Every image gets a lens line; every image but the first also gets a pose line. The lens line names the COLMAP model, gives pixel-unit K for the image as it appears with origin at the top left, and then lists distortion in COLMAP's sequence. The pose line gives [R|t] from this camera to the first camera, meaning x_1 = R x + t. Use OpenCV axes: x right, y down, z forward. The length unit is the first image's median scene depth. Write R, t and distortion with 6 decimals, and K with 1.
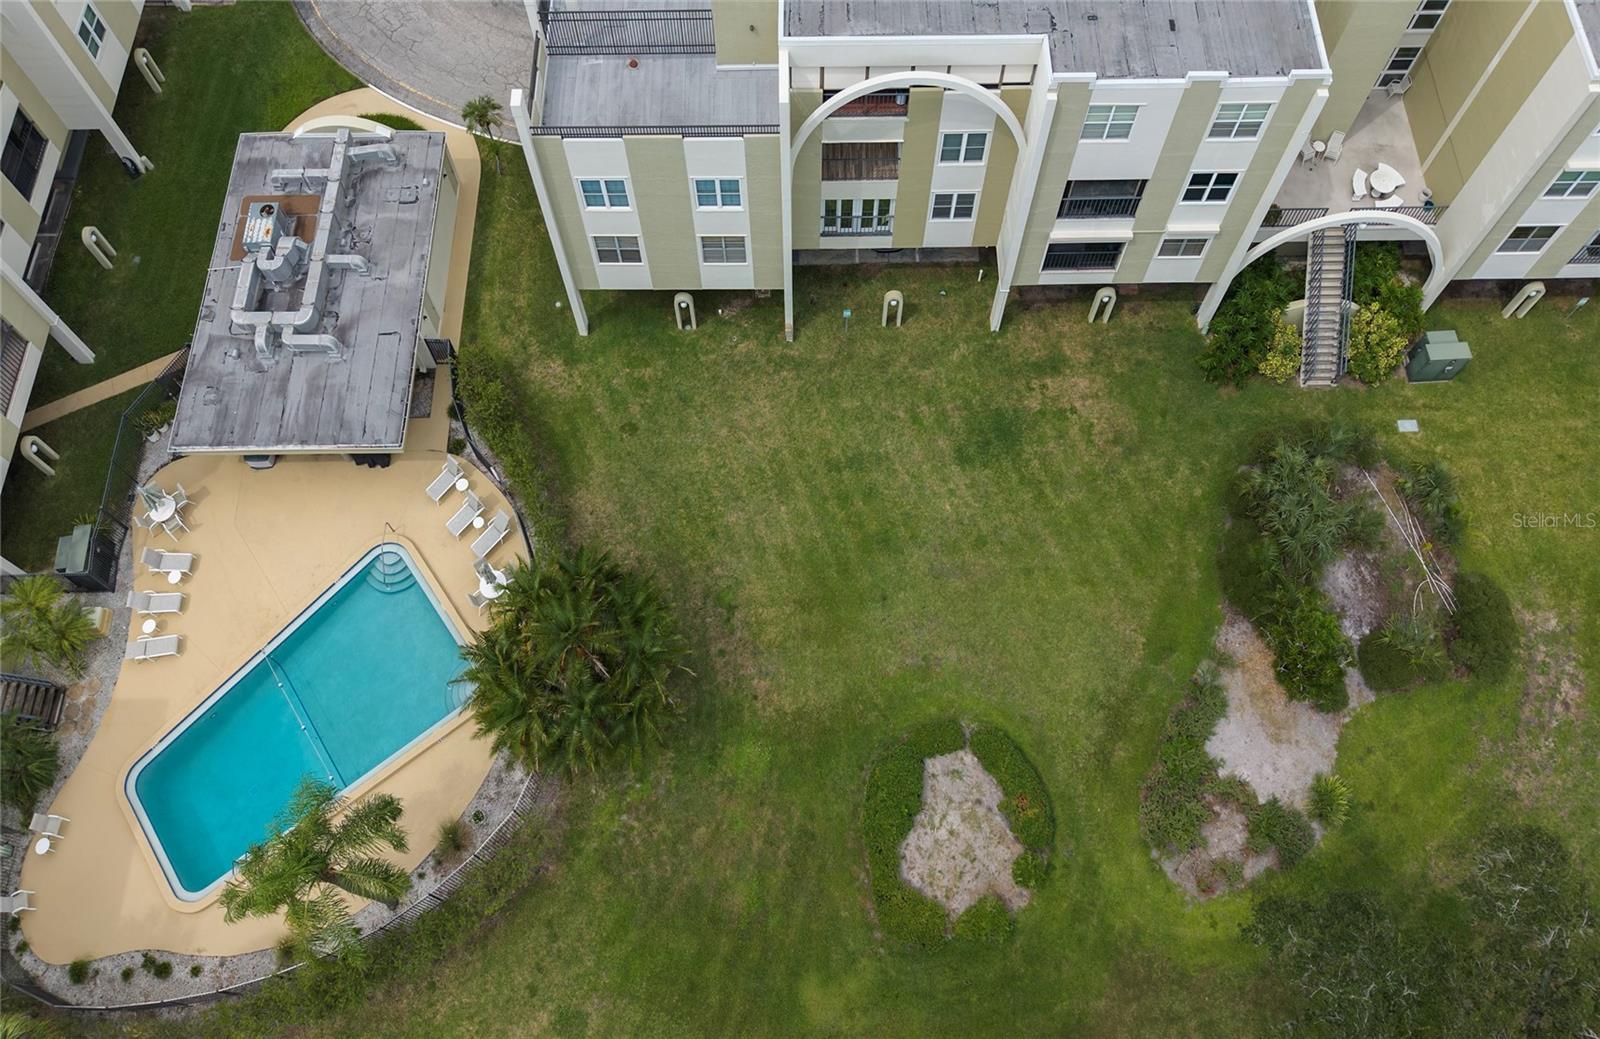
lens RADIAL K [[1211.6, 0, 800.0], [0, 1211.6, 519.5], [0, 0, 1]] dist [0.111134, -0.143888]
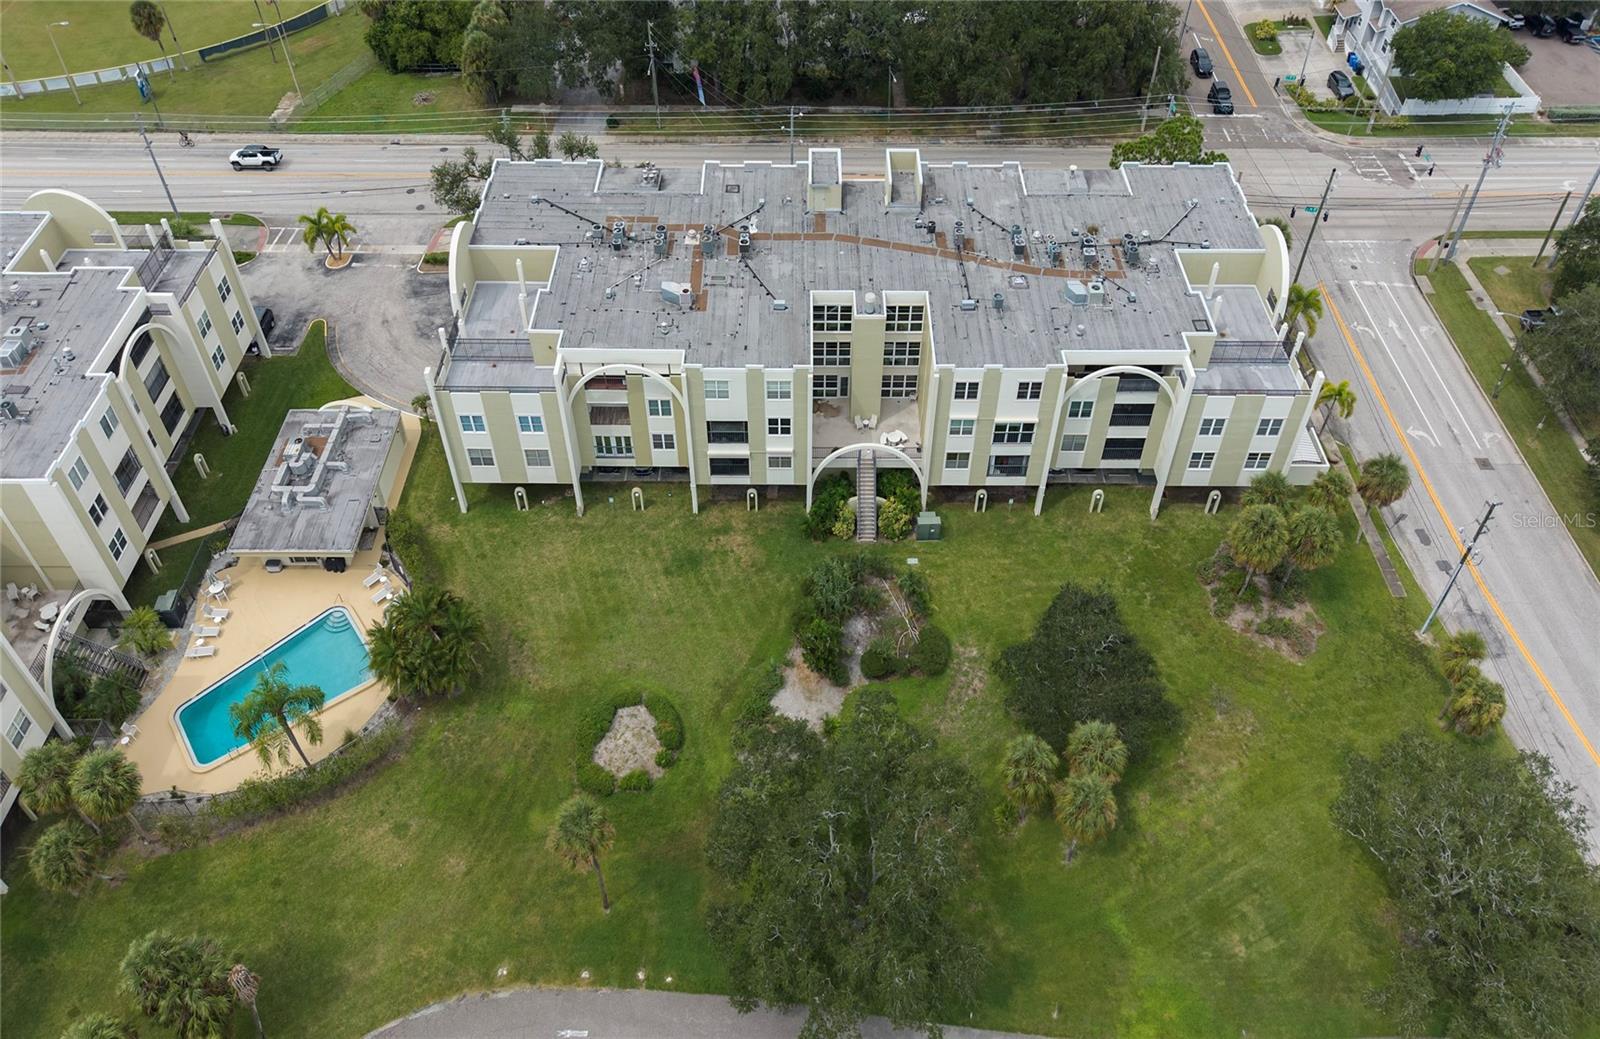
lens RADIAL K [[1211.6, 0, 800.0], [0, 1211.6, 519.5], [0, 0, 1]] dist [0.111134, -0.143888]
pose [[0.999954, 0.009600, 0.000638, 0.343243], [-0.008818, 0.940985, -0.338334, 0.503093], [-0.003849, 0.338313, 0.941026, -0.749746]]
